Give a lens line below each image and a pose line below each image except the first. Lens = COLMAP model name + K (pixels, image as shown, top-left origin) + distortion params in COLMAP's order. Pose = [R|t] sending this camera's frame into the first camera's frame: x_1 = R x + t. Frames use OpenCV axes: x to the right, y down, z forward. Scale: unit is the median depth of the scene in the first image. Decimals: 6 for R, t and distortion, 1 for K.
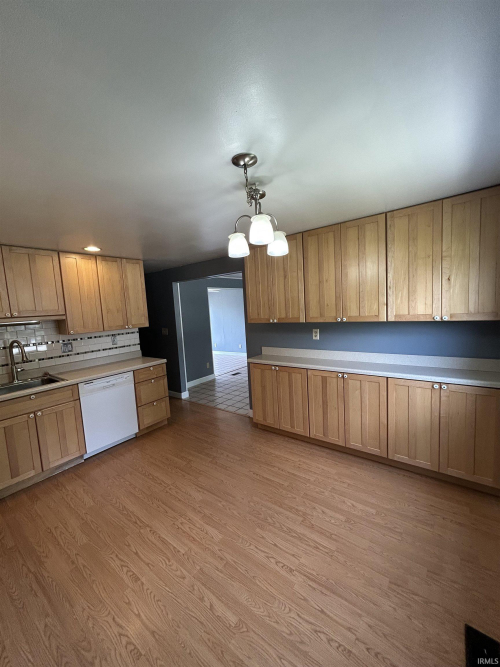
lens RADIAL K [[269.6, 0, 250.6], [0, 269.6, 333.4], [0, 0, 1]] dist [-0.003026, 0.000022]
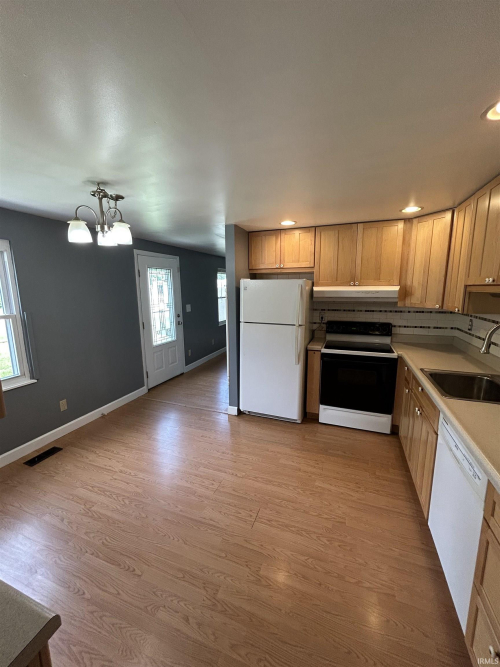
lens RADIAL K [[269.6, 0, 251.8], [0, 269.6, 334.6], [0, 0, 1]] dist [-0.003026, 0.000022]
pose [[-0.954539, 0.110843, -0.276711, -0.171043], [0.030165, 0.959447, 0.280271, -0.192907], [0.296555, 0.259183, -0.919173, 1.912674]]
